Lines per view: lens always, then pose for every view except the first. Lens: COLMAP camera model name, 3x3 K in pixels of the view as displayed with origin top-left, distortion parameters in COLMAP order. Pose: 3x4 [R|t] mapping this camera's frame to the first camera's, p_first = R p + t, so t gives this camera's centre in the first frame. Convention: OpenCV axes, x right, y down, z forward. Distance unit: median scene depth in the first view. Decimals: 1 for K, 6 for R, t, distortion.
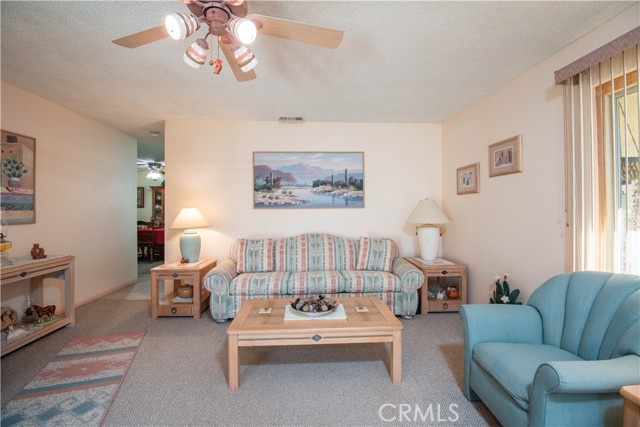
lens RADIAL K [[294.3, 0, 320.2], [0, 294.3, 210.9], [0, 0, 1]] dist [-0.012174, -0.007836]
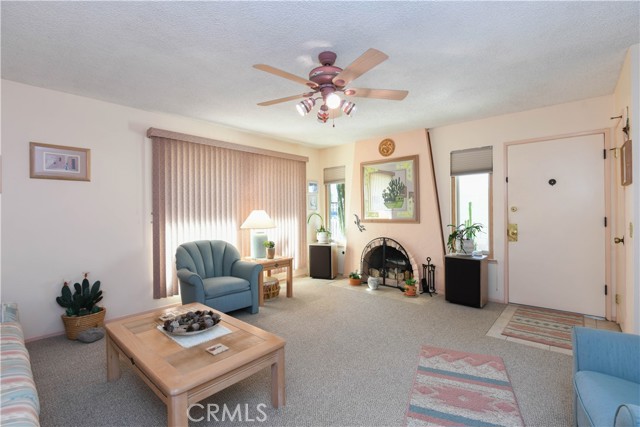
lens RADIAL K [[292.8, 0, 320.9], [0, 292.8, 210.6], [0, 0, 1]] dist [-0.003398, -0.005939]
pose [[-0.703417, 0.009724, 0.710711, -0.566681], [0.013769, 0.999905, -0.000054, -0.002711], [-0.710644, 0.009747, -0.703484, 0.839140]]
